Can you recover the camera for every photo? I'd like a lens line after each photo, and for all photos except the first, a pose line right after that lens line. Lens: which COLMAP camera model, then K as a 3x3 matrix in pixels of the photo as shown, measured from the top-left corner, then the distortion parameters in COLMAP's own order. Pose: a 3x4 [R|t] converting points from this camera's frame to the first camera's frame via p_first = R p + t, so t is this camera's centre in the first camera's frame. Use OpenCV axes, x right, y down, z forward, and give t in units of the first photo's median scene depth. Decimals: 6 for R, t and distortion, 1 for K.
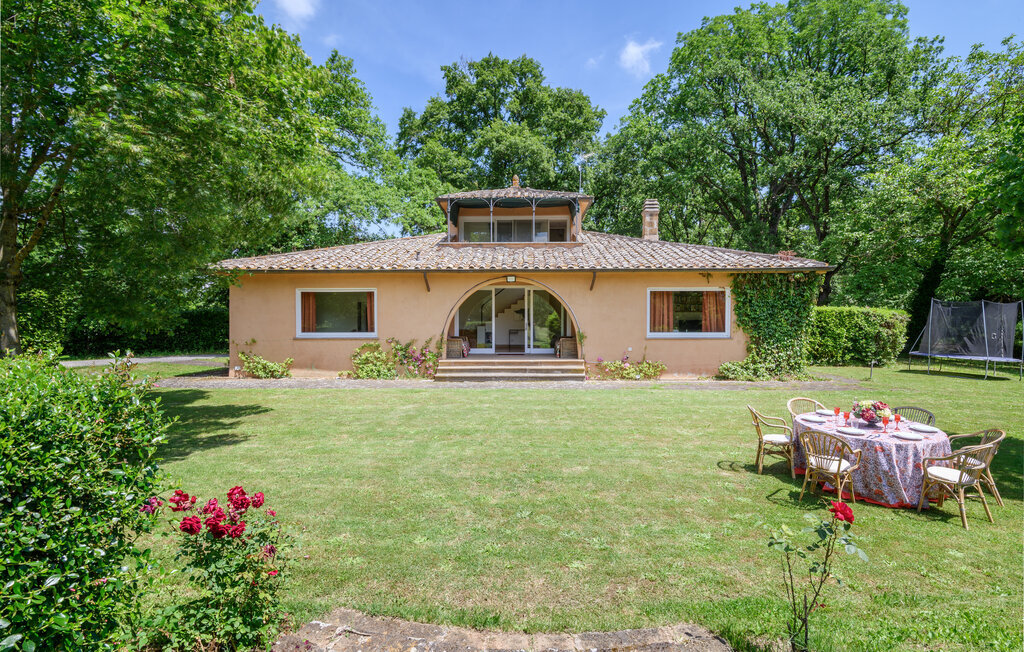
lens RADIAL K [[528.7, 0, 500.0], [0, 528.7, 326.8], [0, 0, 1]] dist [0.000307, -0.021877]
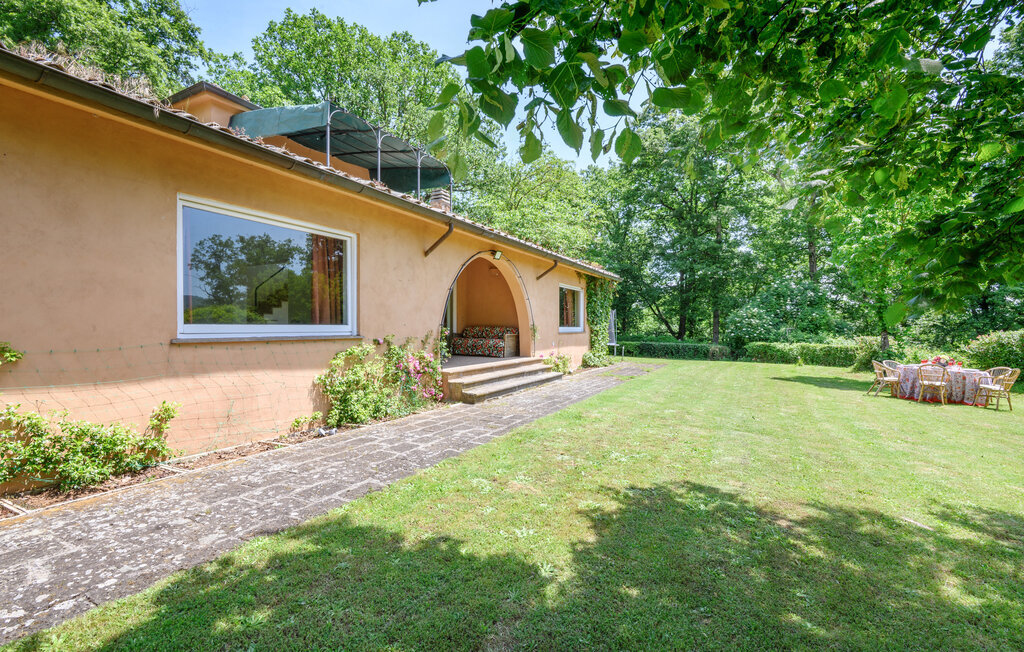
lens RADIAL K [[479.2, 0, 528.9], [0, 479.2, 328.3], [0, 0, 1]] dist [0.000851, 0.000358]
pose [[0.399903, 0.000950, 0.916557, -0.534390], [0.014011, 0.999876, -0.007150, 0.017537], [-0.916450, 0.015701, 0.399841, 0.625066]]
